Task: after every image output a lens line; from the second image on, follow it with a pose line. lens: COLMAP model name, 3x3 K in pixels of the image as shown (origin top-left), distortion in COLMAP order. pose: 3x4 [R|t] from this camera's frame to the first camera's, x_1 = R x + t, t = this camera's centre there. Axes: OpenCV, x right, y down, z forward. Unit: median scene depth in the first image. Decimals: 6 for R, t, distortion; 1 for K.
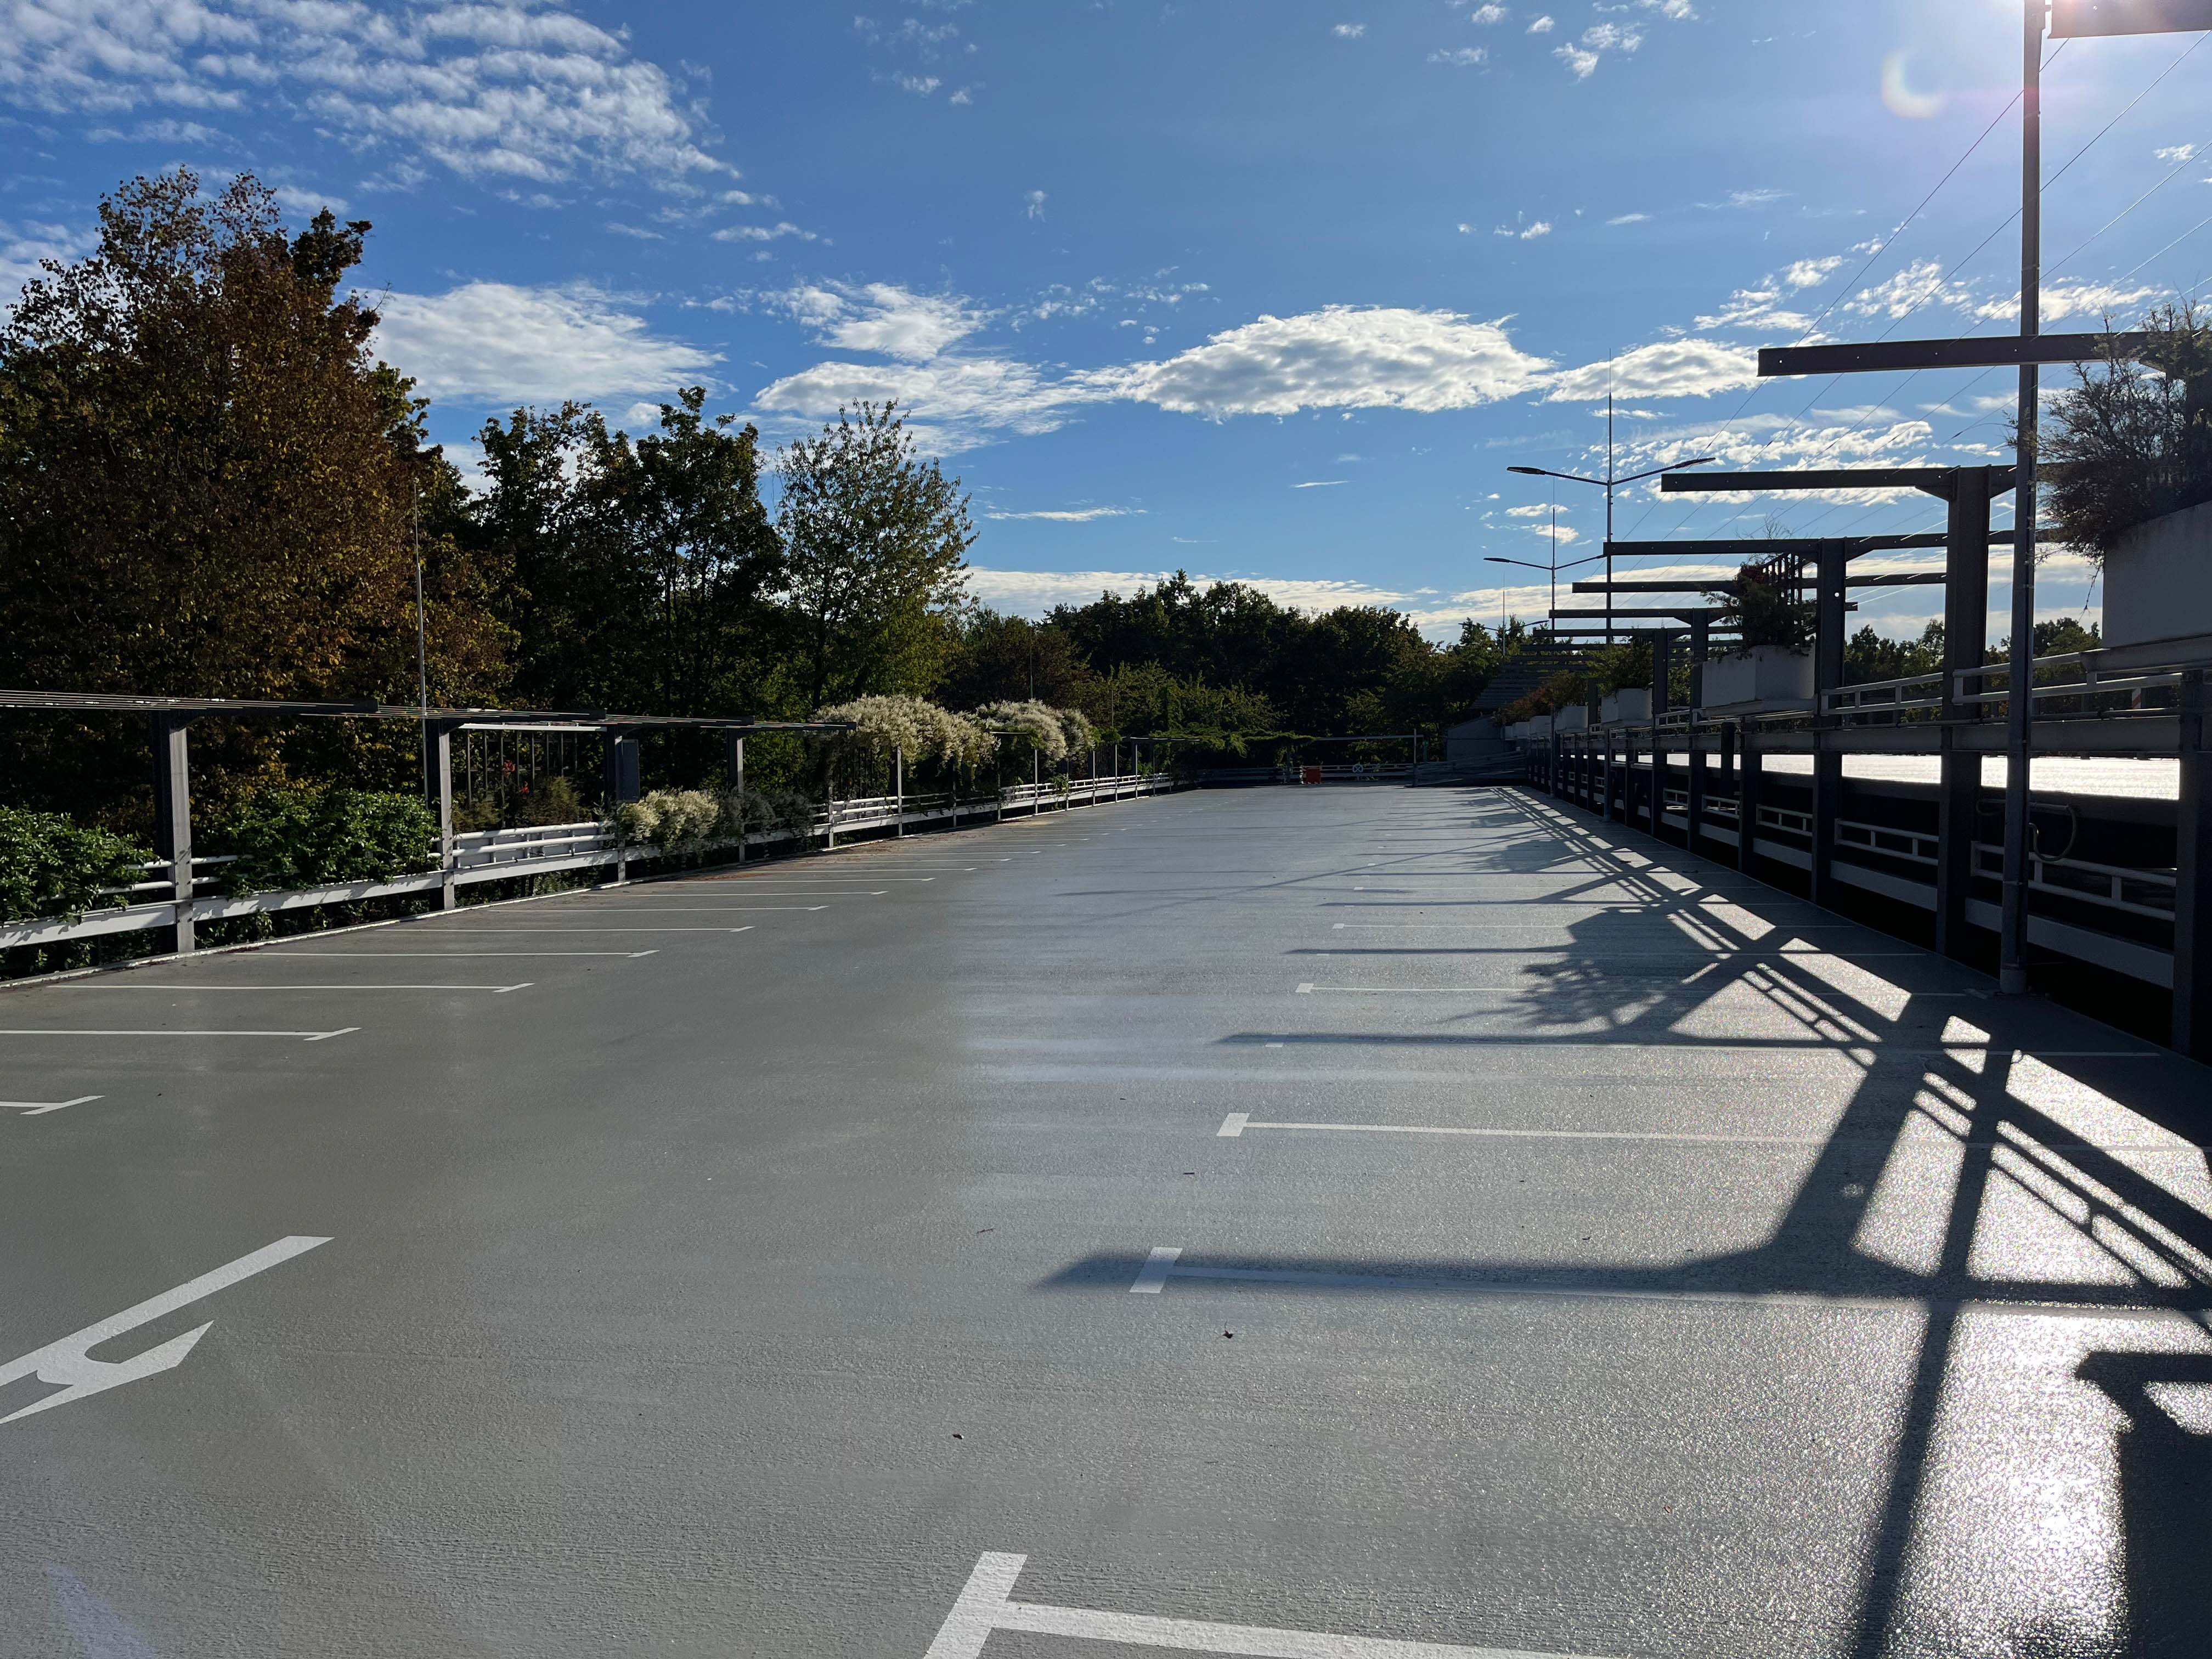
lens RADIAL K [[1800.5, 0, 1106.0], [0, 1800.5, 829.5], [0, 0, 1]] dist [0.009307, 0.000128]
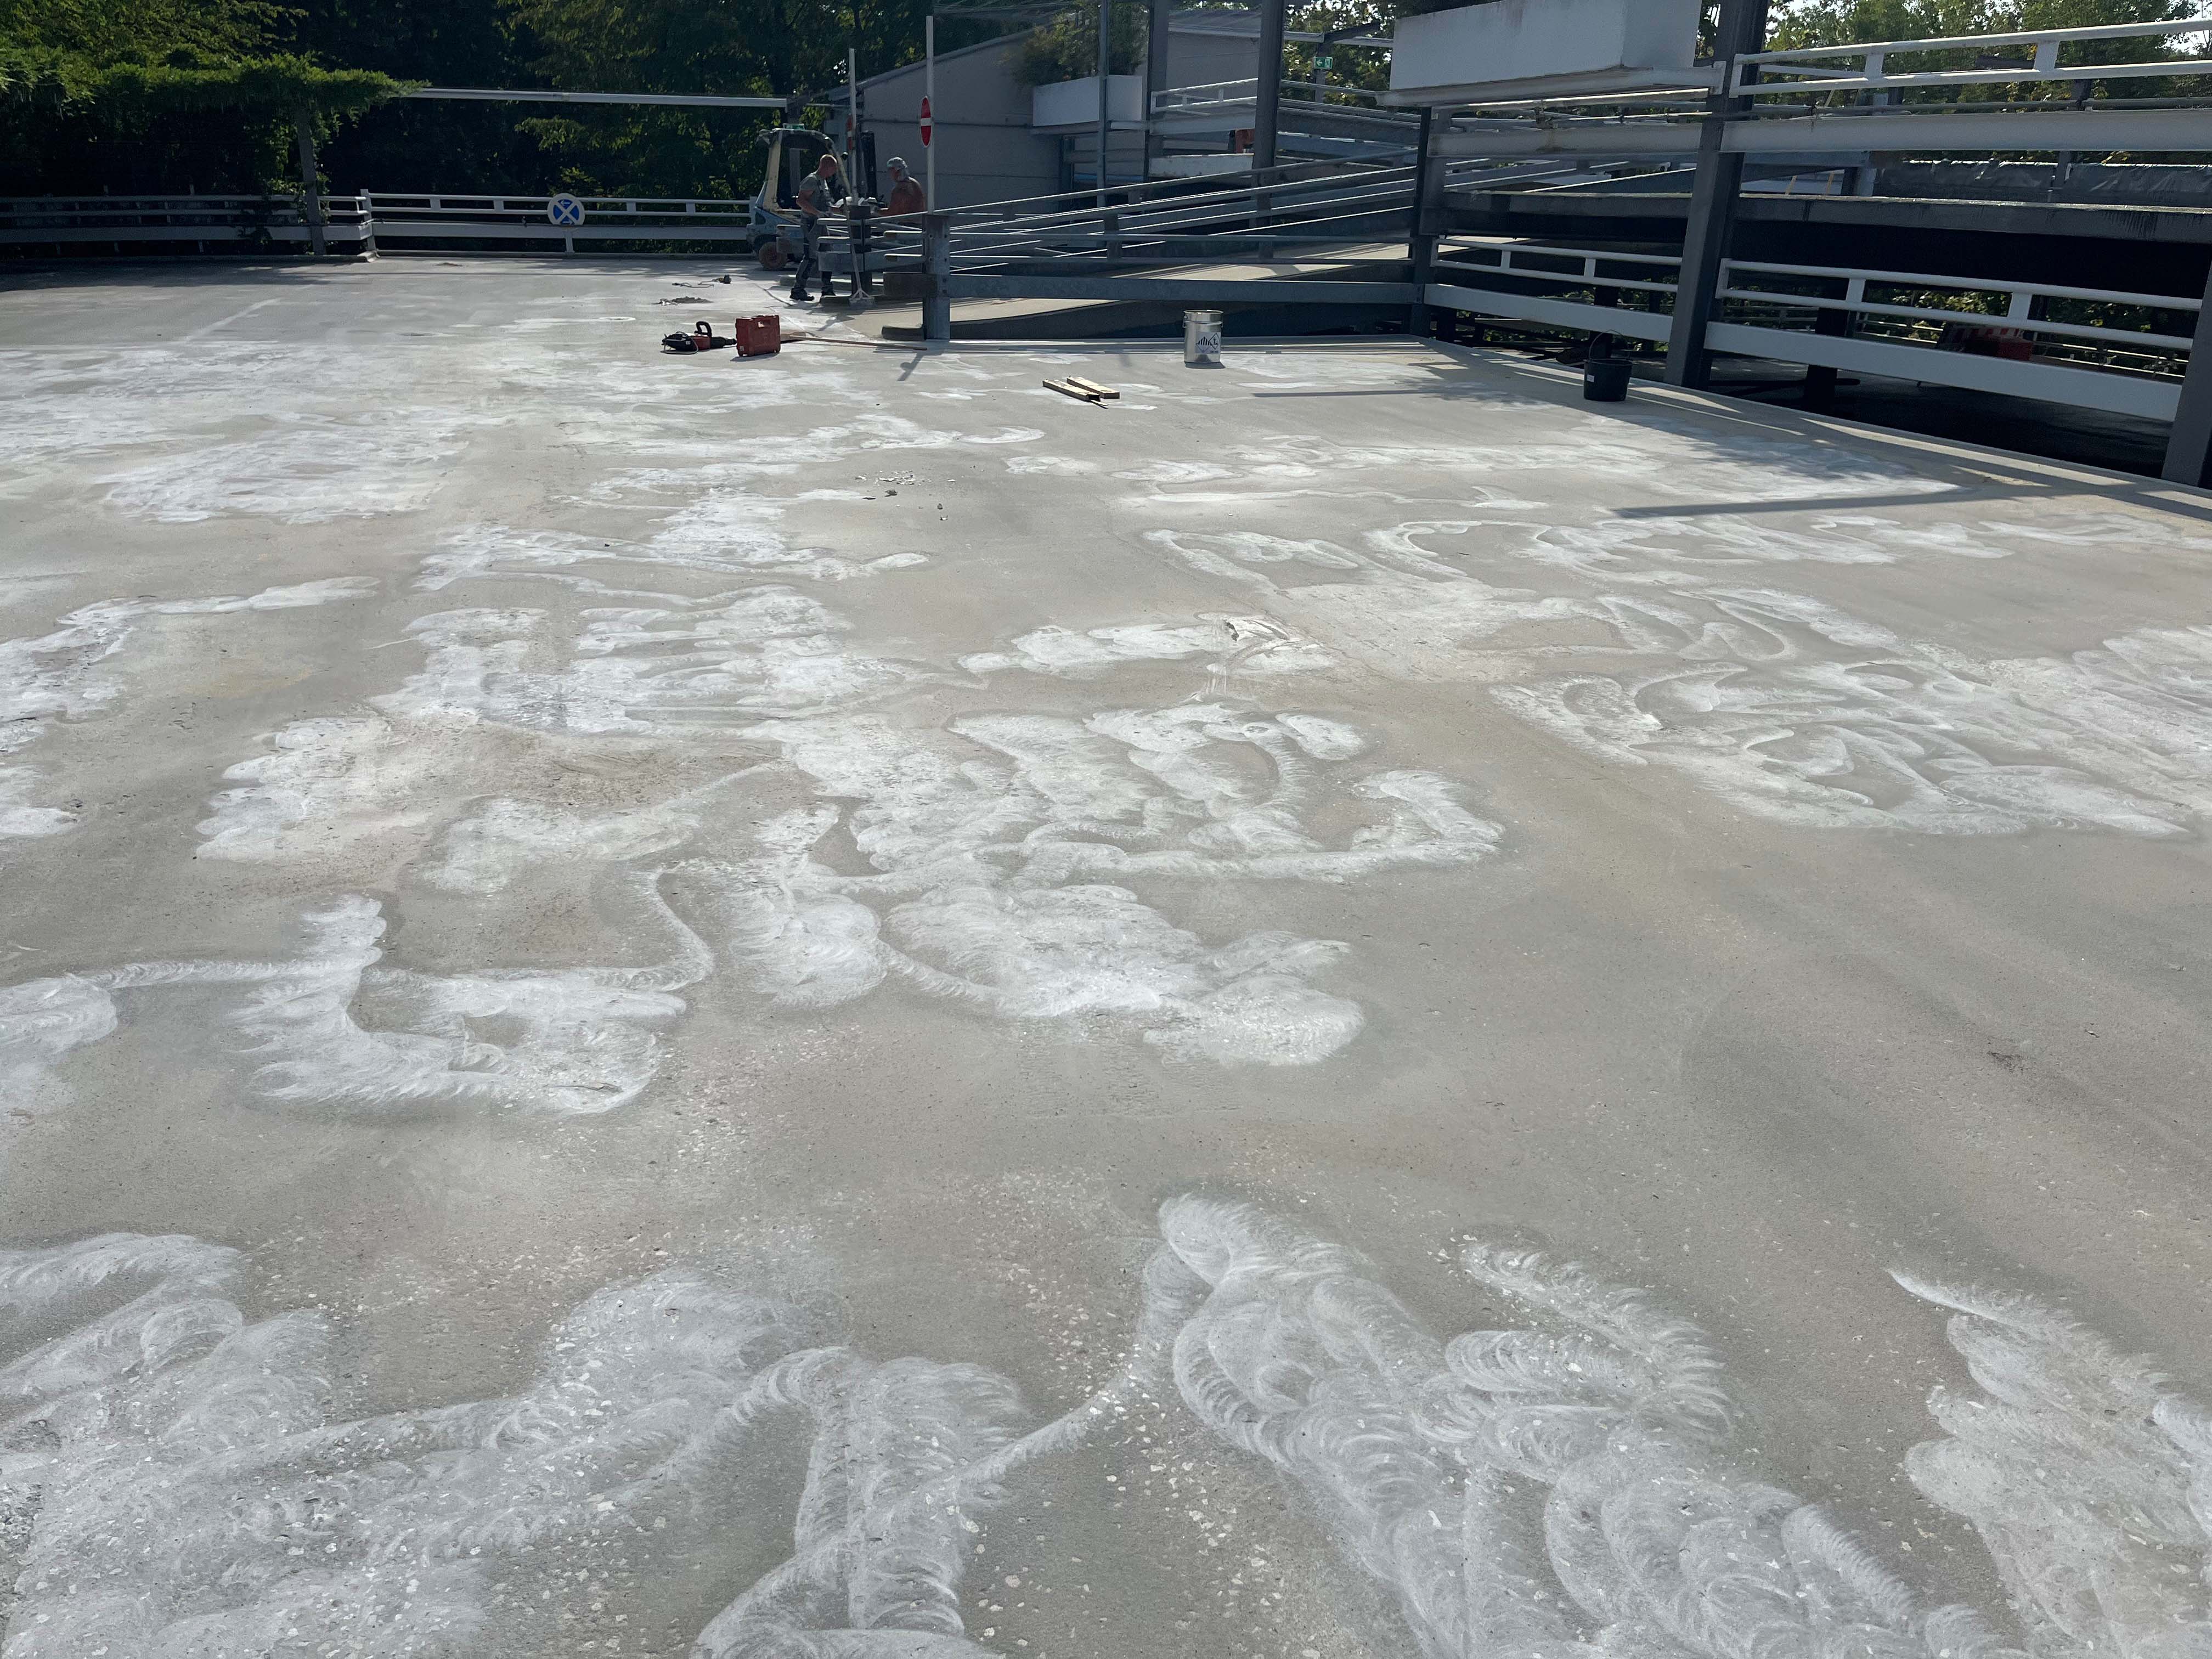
lens RADIAL K [[1800.5, 0, 1106.0], [0, 1800.5, 829.5], [0, 0, 1]] dist [0.009307, 0.000128]
pose [[0.839398, -0.150361, 0.522305, 0.083684], [-0.016597, 0.953434, 0.301146, -0.052796], [-0.543264, -0.261449, 0.797815, 1.329906]]
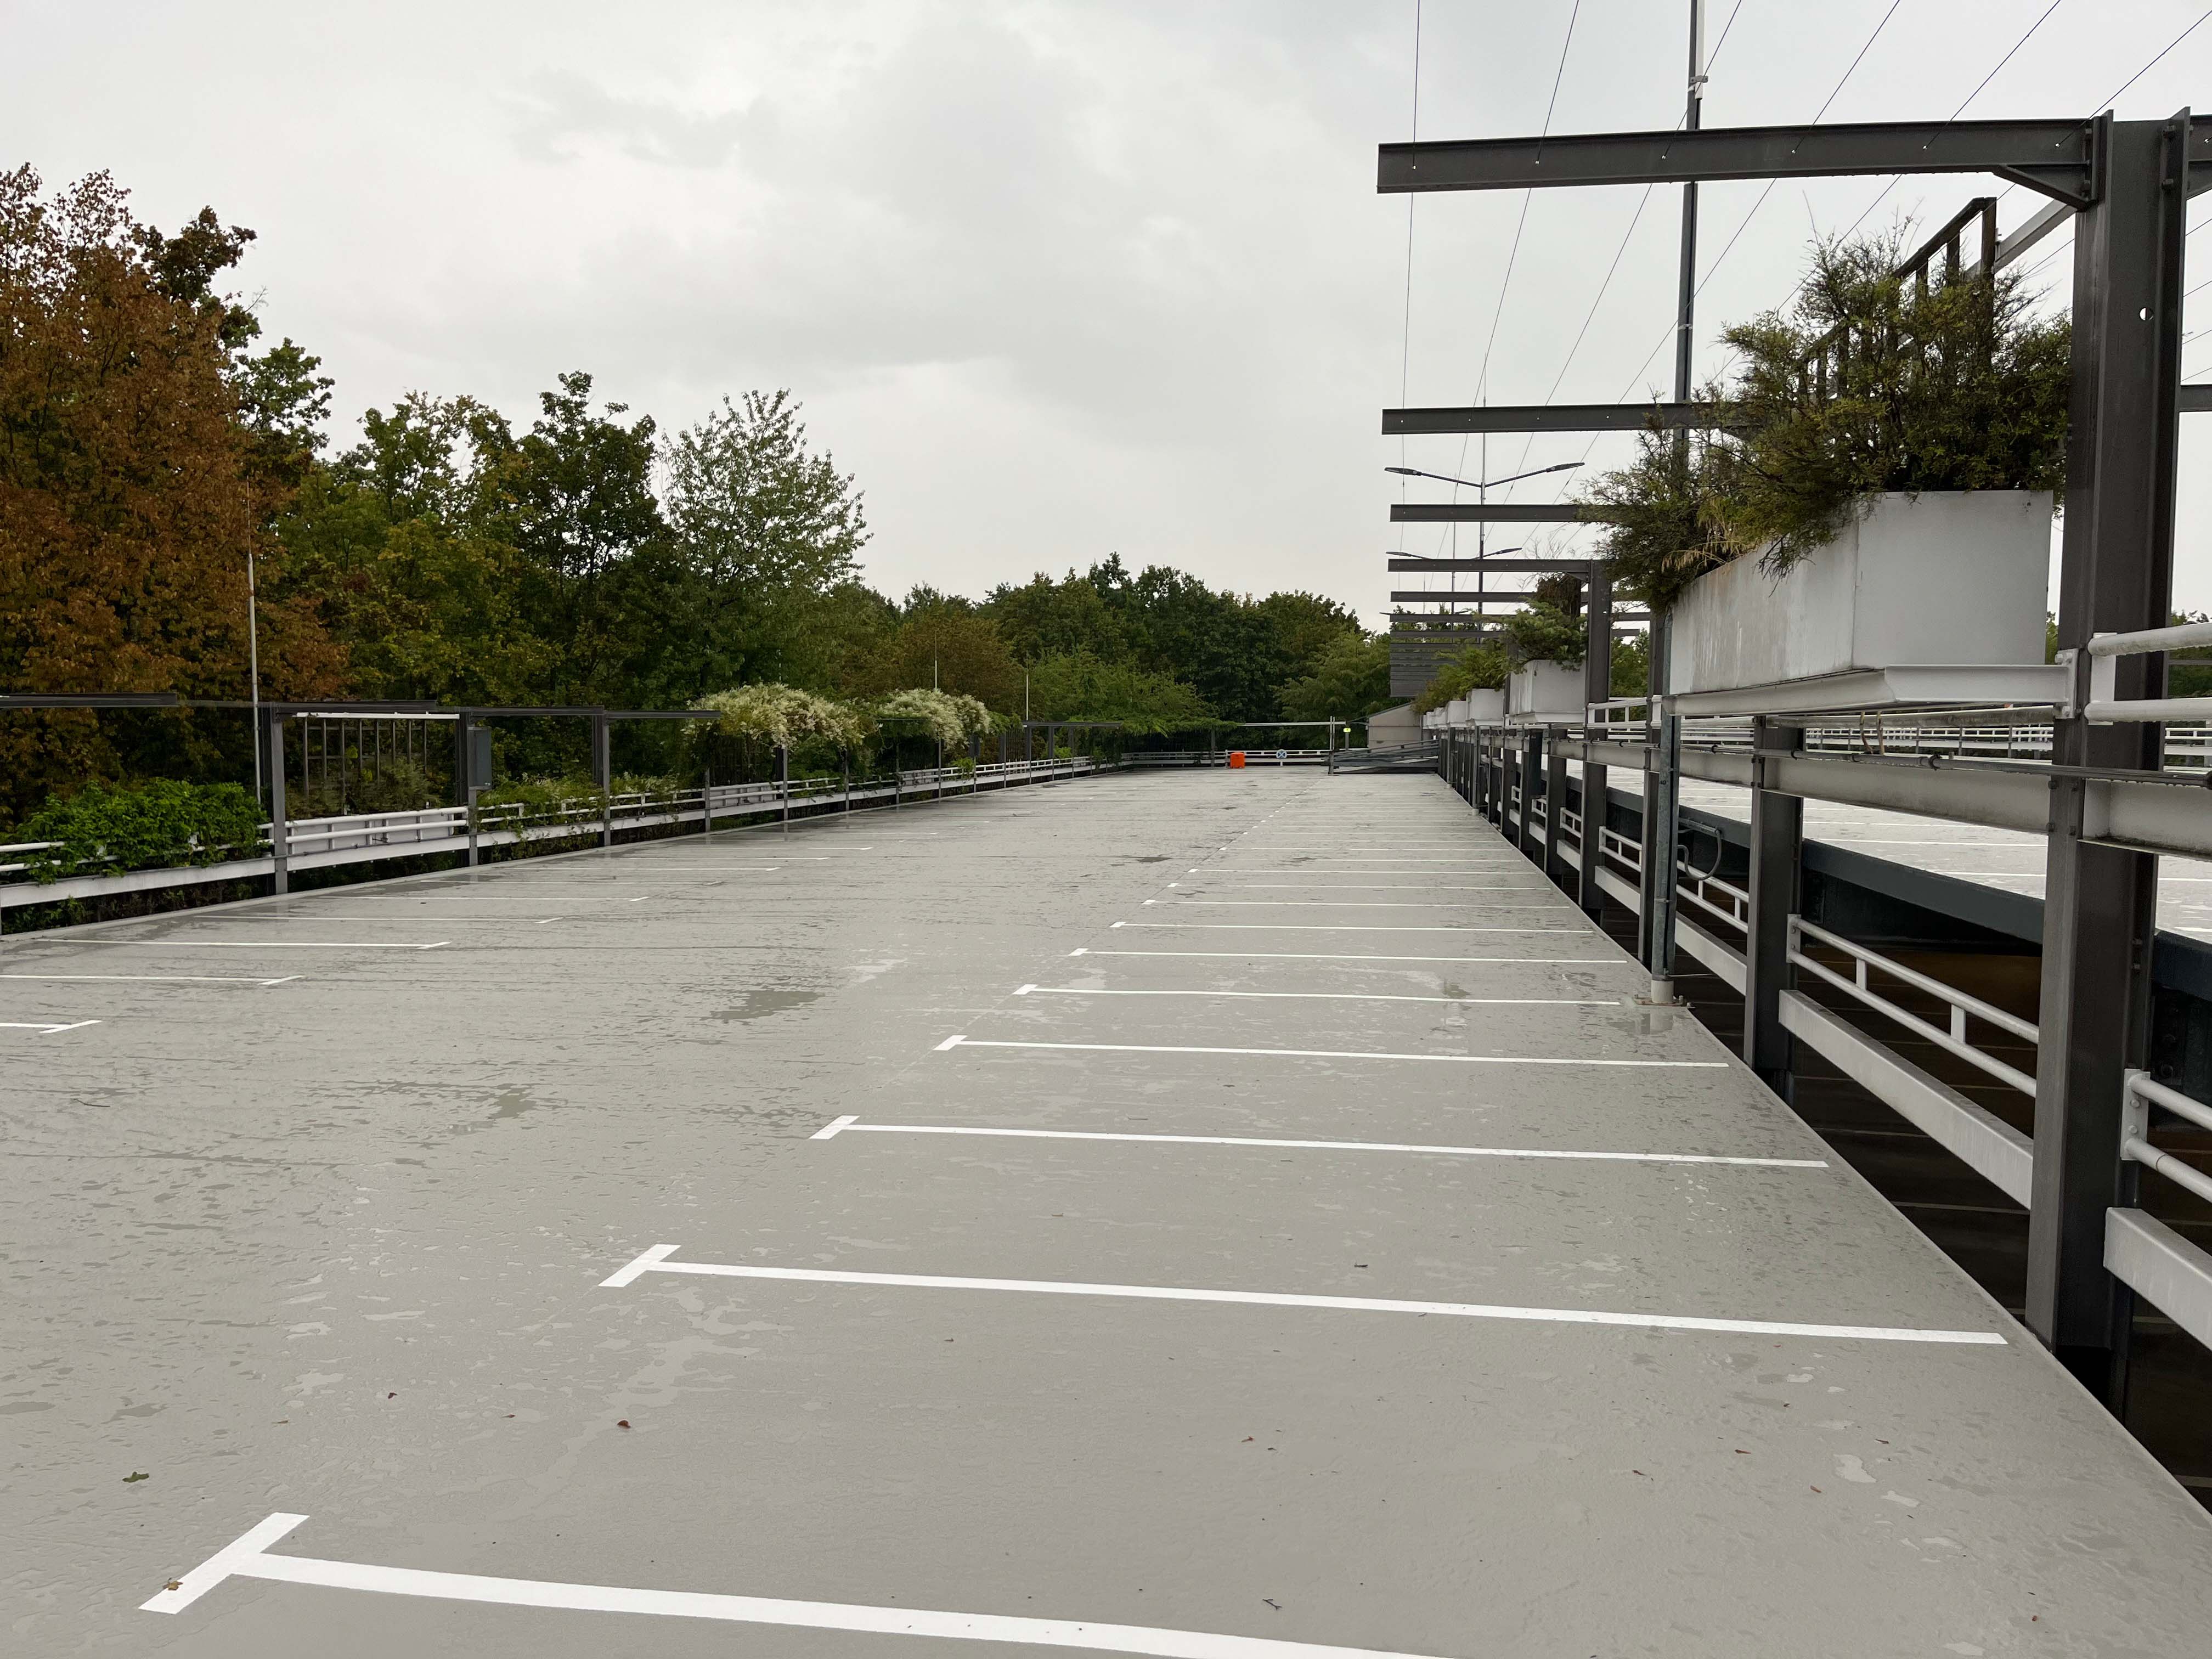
lens RADIAL K [[1800.5, 0, 1106.0], [0, 1800.5, 829.5], [0, 0, 1]] dist [0.009307, 0.000128]
pose [[0.999797, 0.013397, 0.015054, 0.049880], [-0.013601, 0.999816, 0.013525, -0.007298], [-0.014870, -0.013727, 0.999795, -0.019500]]
